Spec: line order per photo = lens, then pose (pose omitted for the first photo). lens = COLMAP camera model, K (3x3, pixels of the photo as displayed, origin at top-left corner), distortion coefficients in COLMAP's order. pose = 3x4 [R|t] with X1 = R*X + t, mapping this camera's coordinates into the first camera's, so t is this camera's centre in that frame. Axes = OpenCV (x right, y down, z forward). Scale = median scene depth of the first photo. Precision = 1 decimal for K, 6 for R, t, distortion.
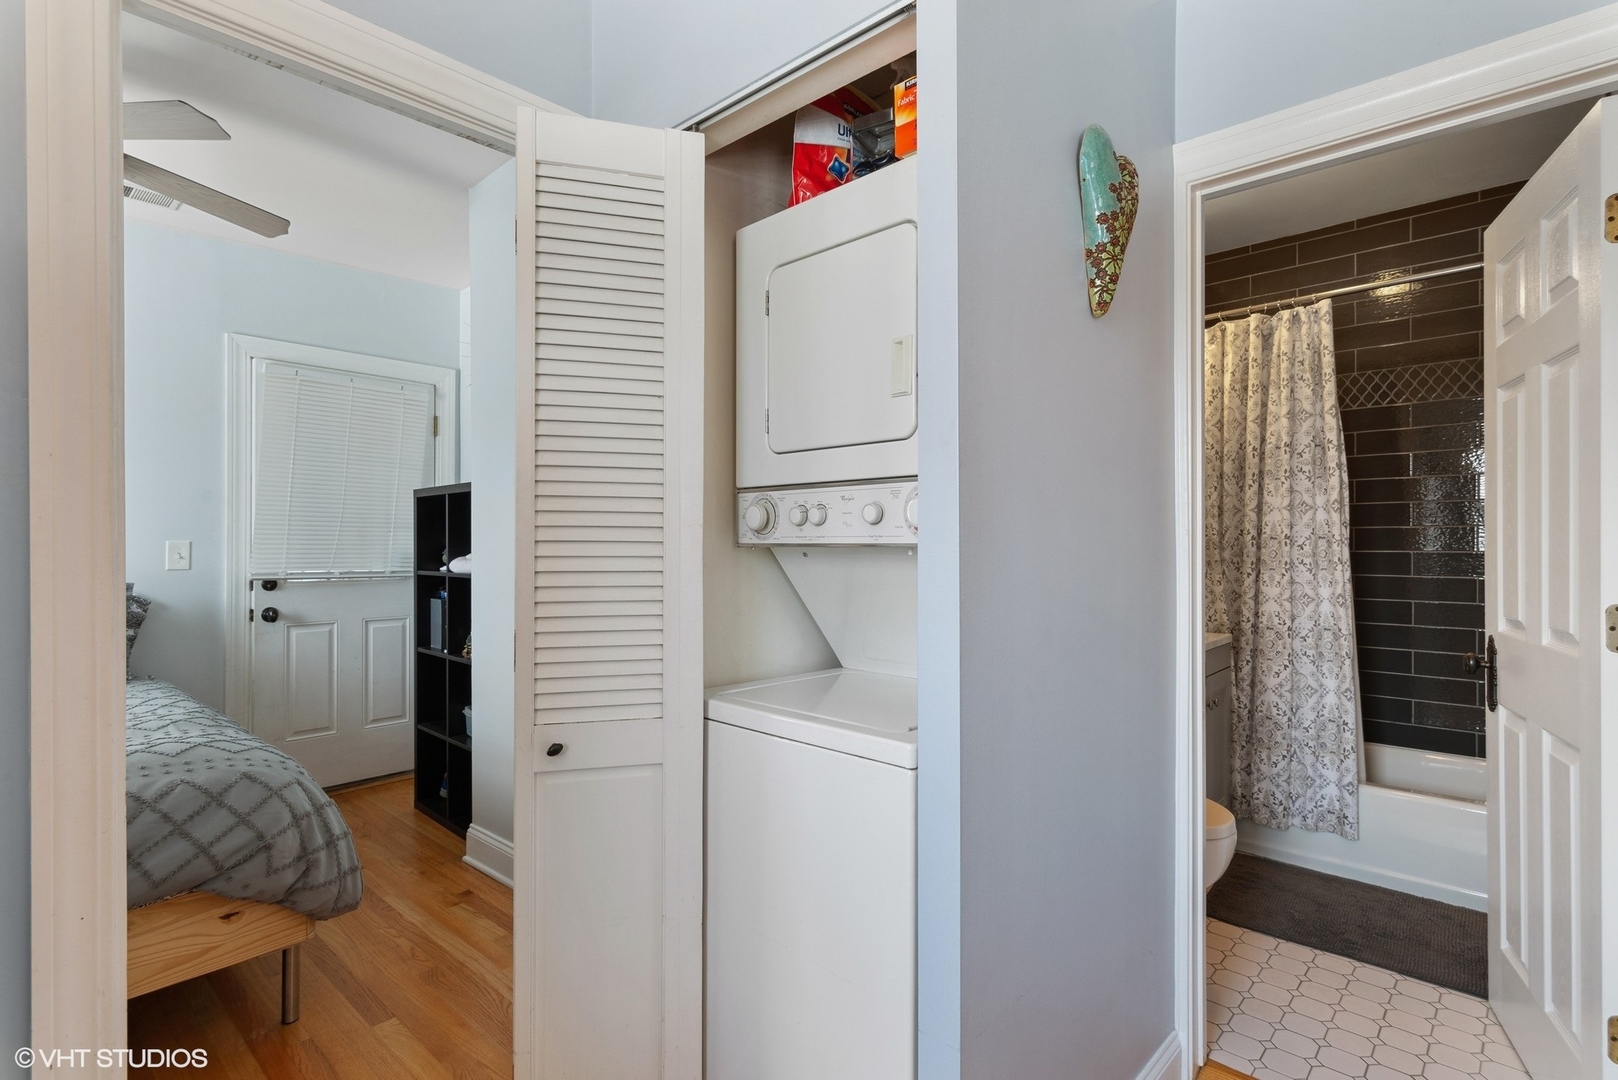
lens RADIAL K [[799.8, 0, 809.0], [0, 799.8, 540.0], [0, 0, 1]] dist [0.000594, 0.000013]
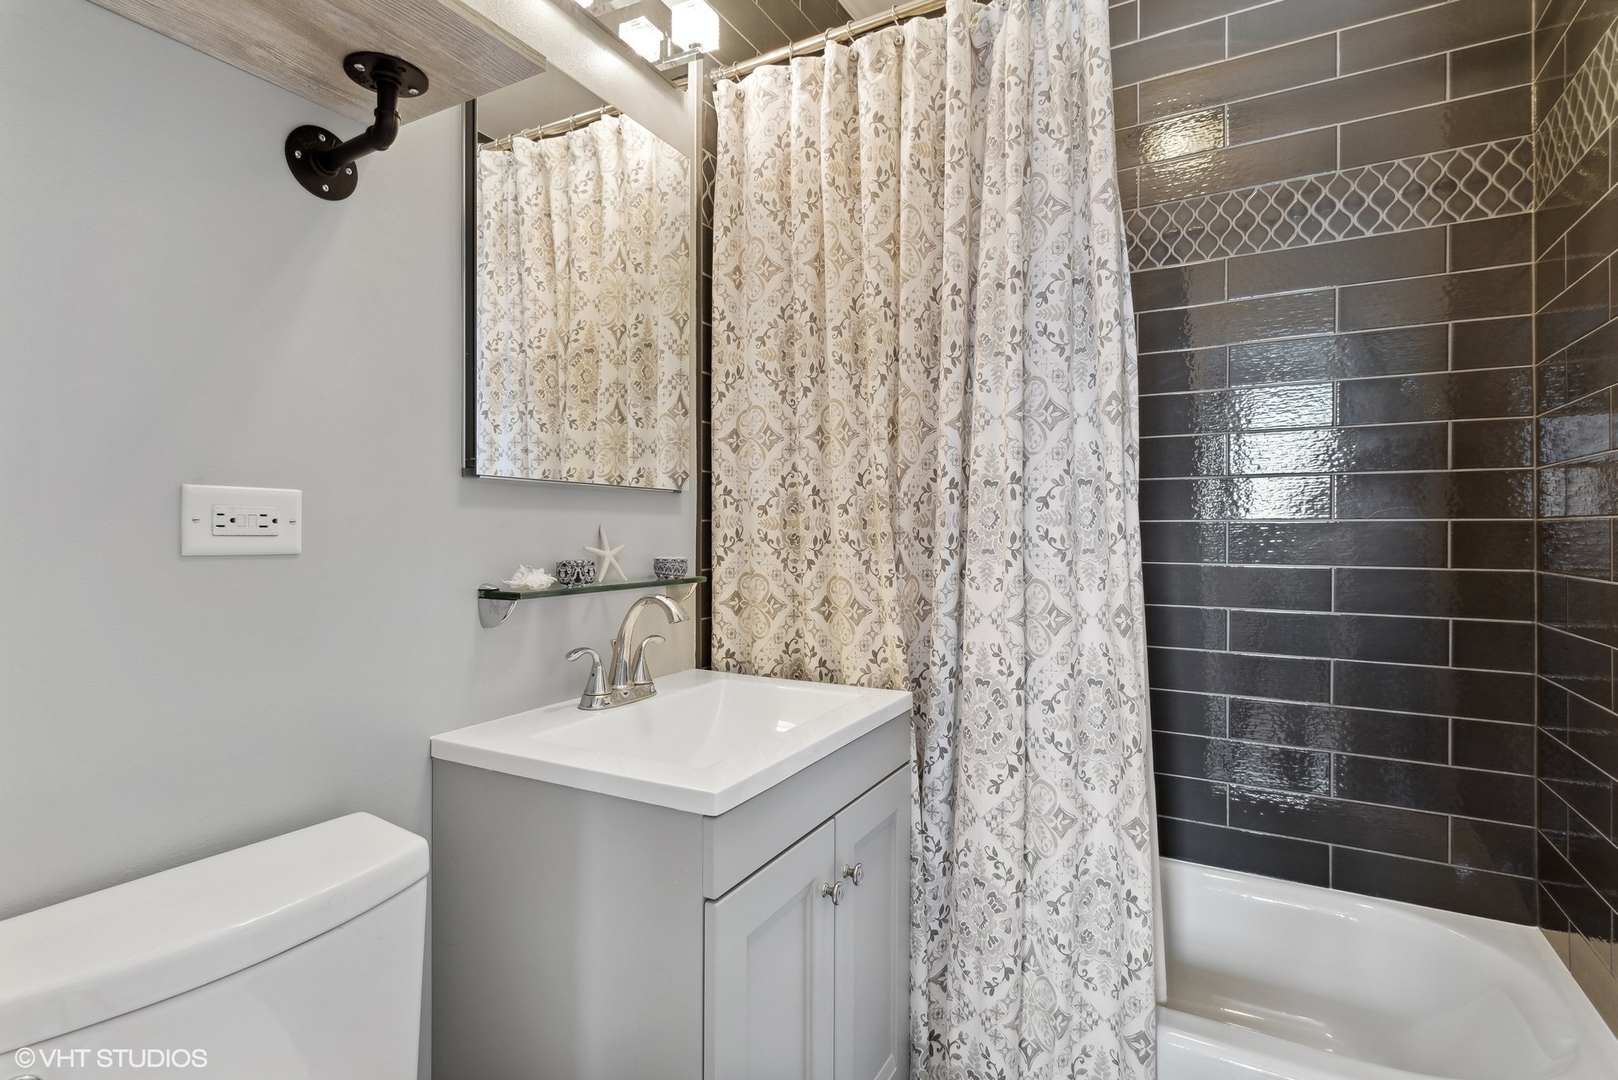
lens RADIAL K [[795.2, 0, 809.1], [0, 795.2, 526.5], [0, 0, 1]] dist [0.001674, 0.000307]
pose [[0.972294, 0.003839, 0.233728, 0.375956], [-0.003581, 0.999992, -0.001530, 0.023454], [-0.233732, 0.000651, 0.972301, 0.586229]]
